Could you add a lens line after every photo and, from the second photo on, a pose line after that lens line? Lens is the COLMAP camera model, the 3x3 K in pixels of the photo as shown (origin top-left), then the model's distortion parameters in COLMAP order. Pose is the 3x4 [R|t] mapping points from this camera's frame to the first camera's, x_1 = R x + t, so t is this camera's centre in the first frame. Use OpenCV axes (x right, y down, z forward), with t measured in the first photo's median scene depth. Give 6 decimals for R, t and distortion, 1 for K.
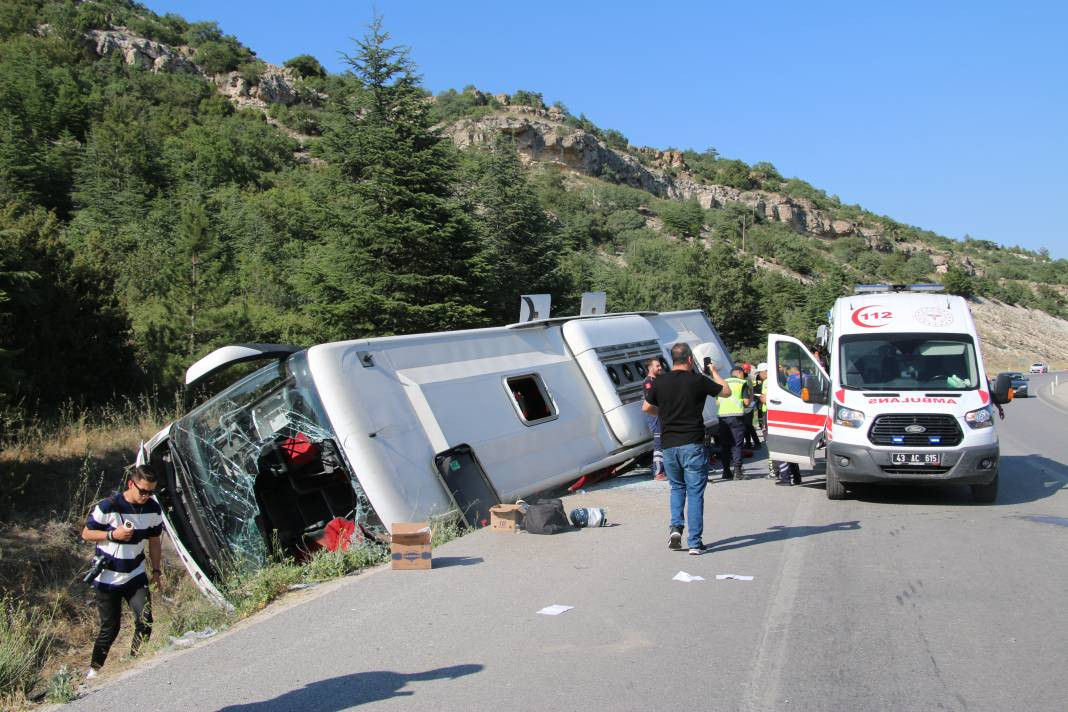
lens RADIAL K [[1092.5, 0, 565.5], [0, 1092.5, 333.1], [0, 0, 1]] dist [-0.056246, 0.000000]
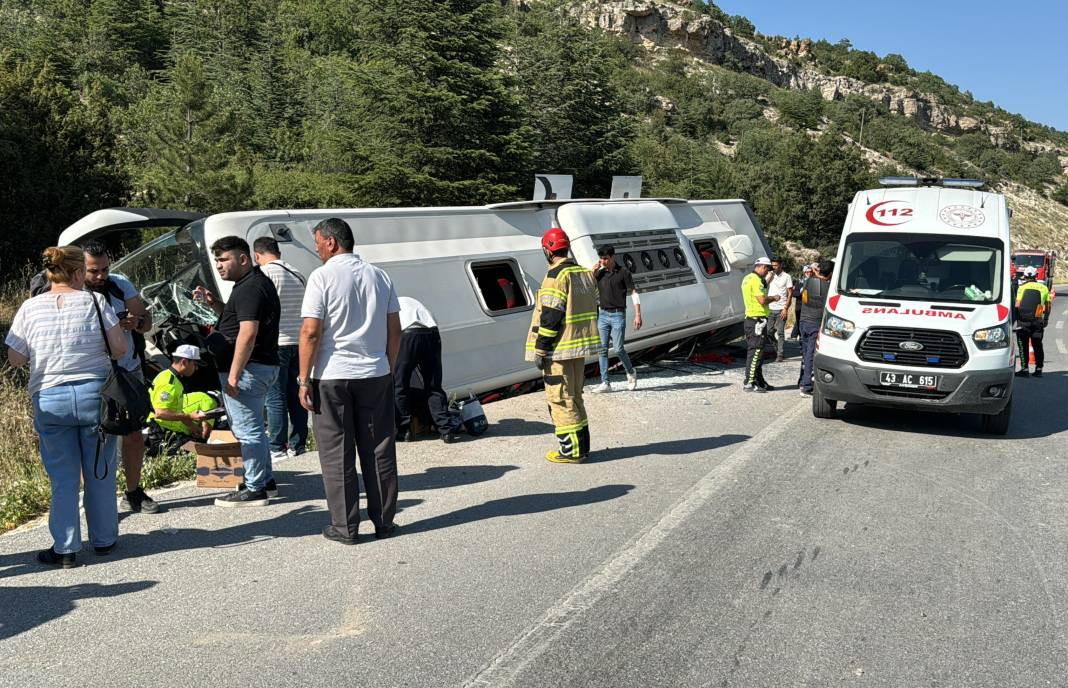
lens RADIAL K [[1026.0, 0, 603.0], [0, 1026.0, 350.3], [0, 0, 1]] dist [0.057185, 0.000000]
pose [[0.995243, 0.057021, -0.078995, 0.080439], [-0.046406, 0.990396, 0.130243, -0.002122], [0.085663, -0.125957, 0.988330, 0.094109]]
